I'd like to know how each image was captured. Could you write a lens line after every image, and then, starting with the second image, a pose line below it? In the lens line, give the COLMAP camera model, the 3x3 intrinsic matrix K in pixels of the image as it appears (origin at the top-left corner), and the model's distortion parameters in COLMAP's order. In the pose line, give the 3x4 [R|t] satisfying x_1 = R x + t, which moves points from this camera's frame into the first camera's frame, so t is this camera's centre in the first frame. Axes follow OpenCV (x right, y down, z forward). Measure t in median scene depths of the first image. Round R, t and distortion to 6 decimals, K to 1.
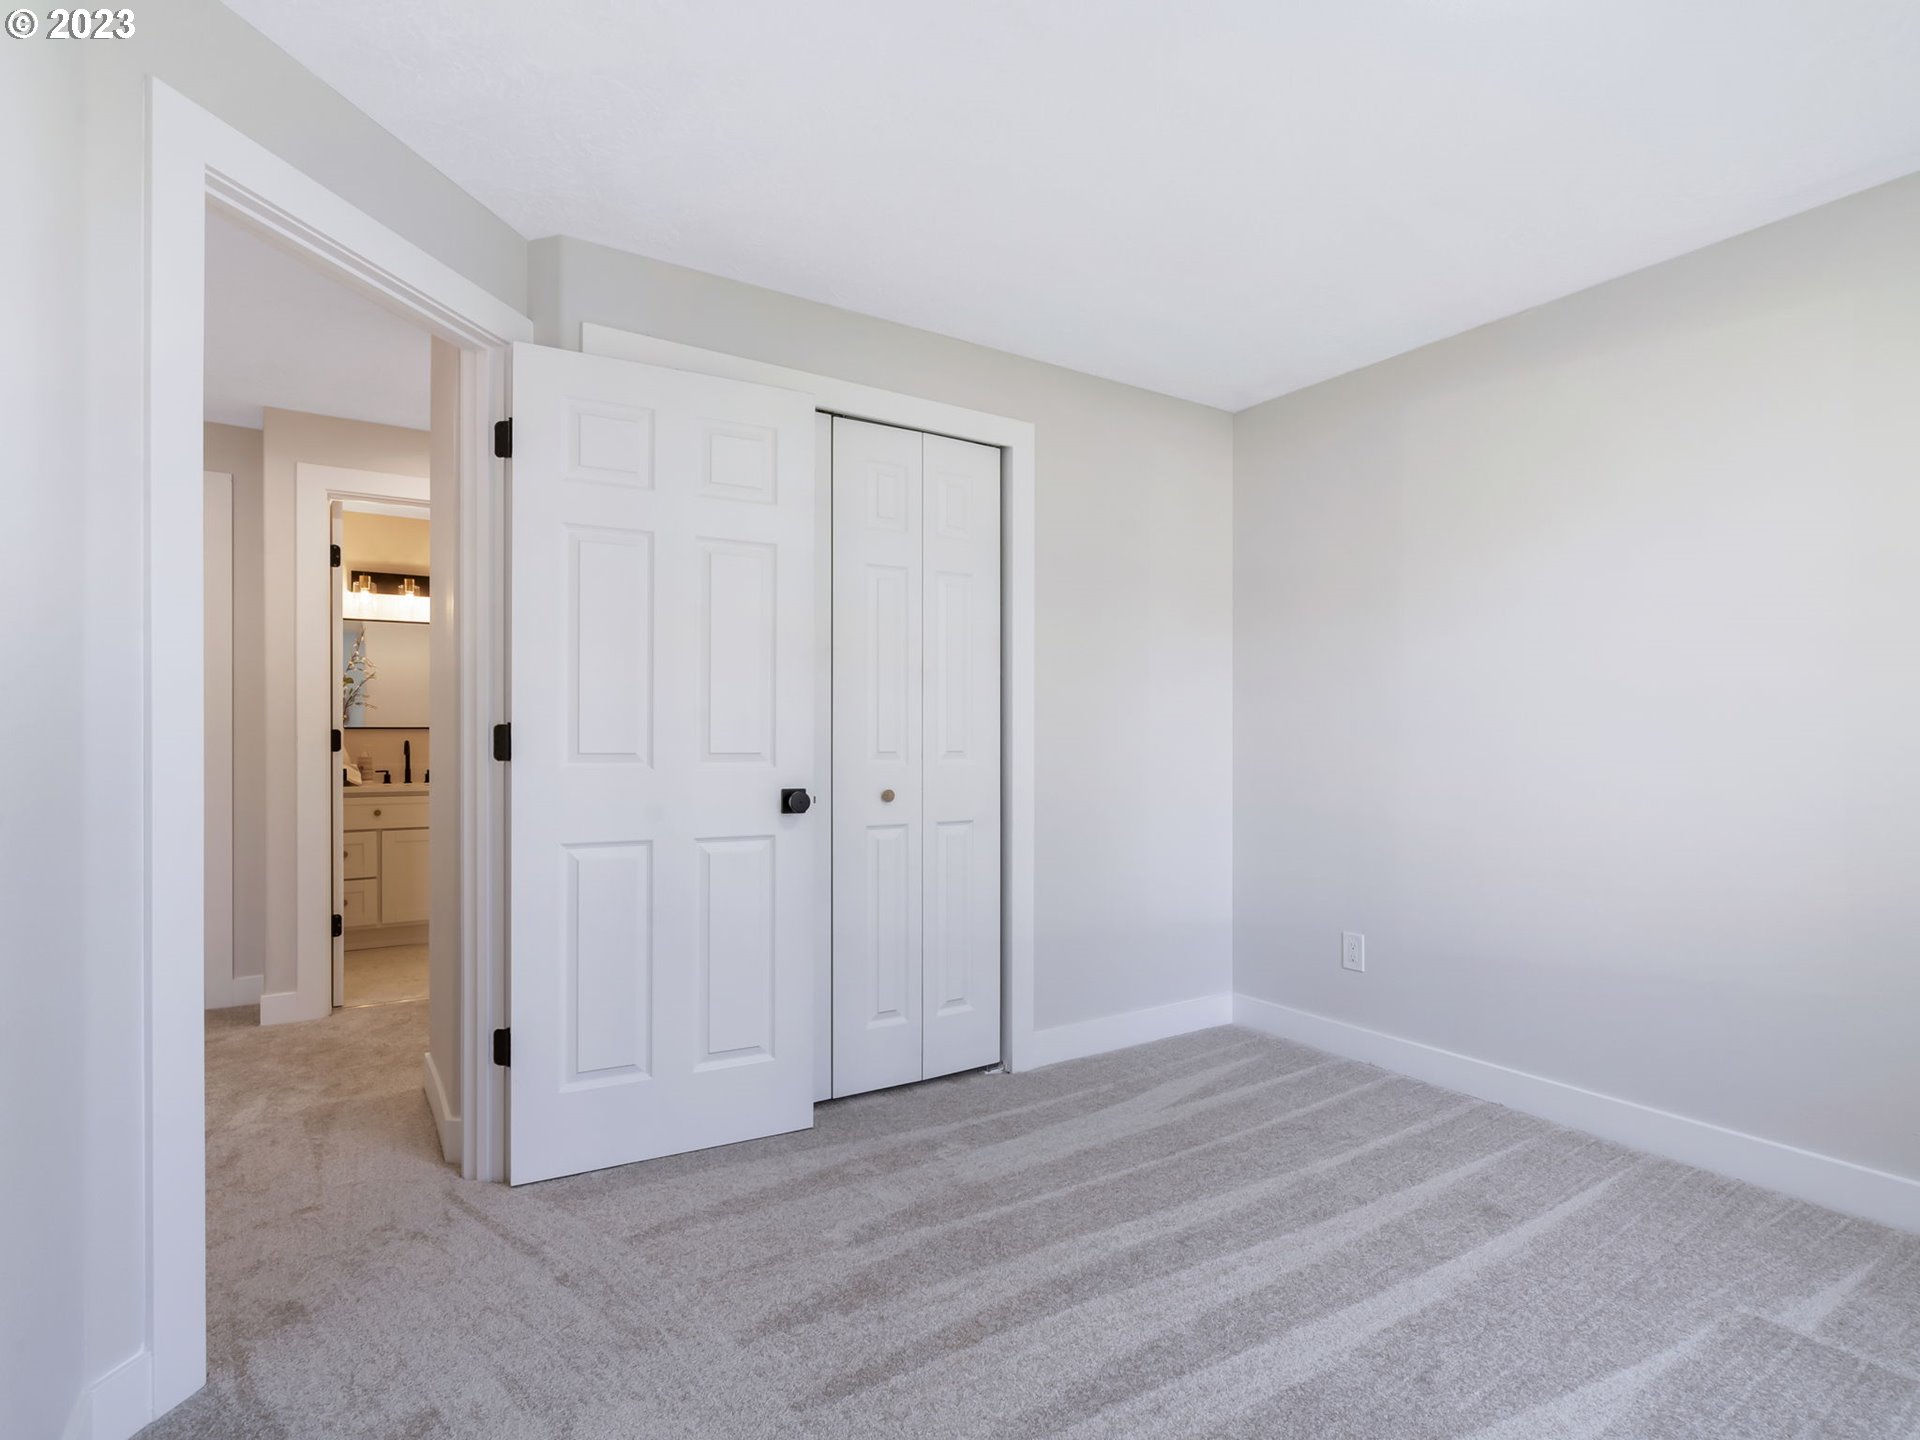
lens RADIAL K [[995.3, 0, 956.3], [0, 995.3, 714.9], [0, 0, 1]] dist [-0.002164, 0.001263]
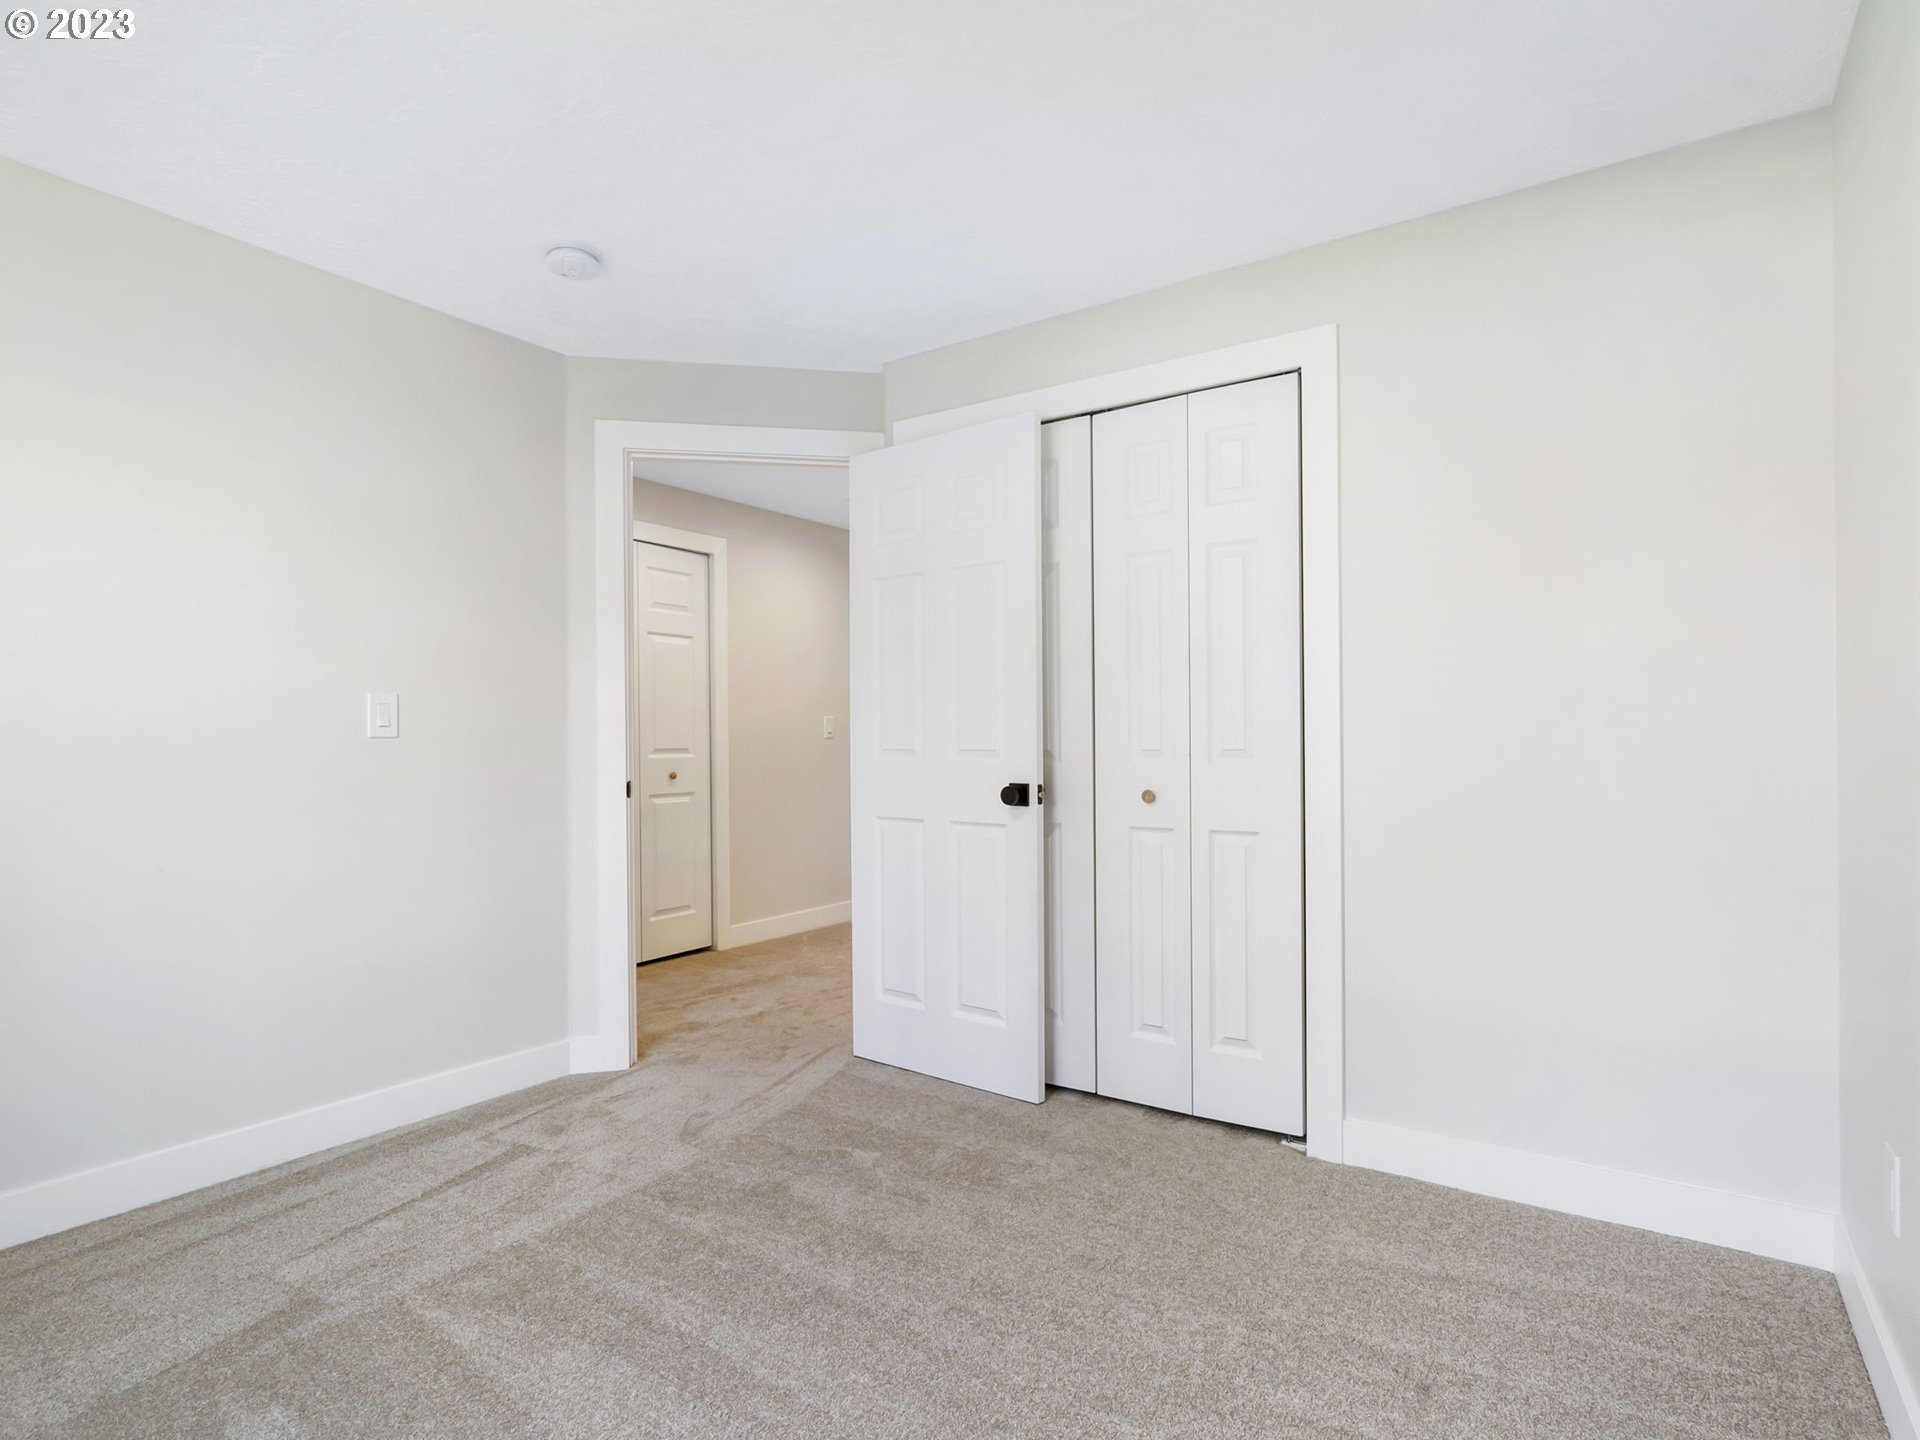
lens RADIAL K [[995.3, 0, 956.3], [0, 995.3, 714.9], [0, 0, 1]] dist [-0.002164, 0.001263]
pose [[0.389383, -0.027523, -0.920665, 0.827839], [0.029857, 0.999405, -0.017249, 0.017190], [0.920592, -0.020772, 0.389973, 0.529998]]
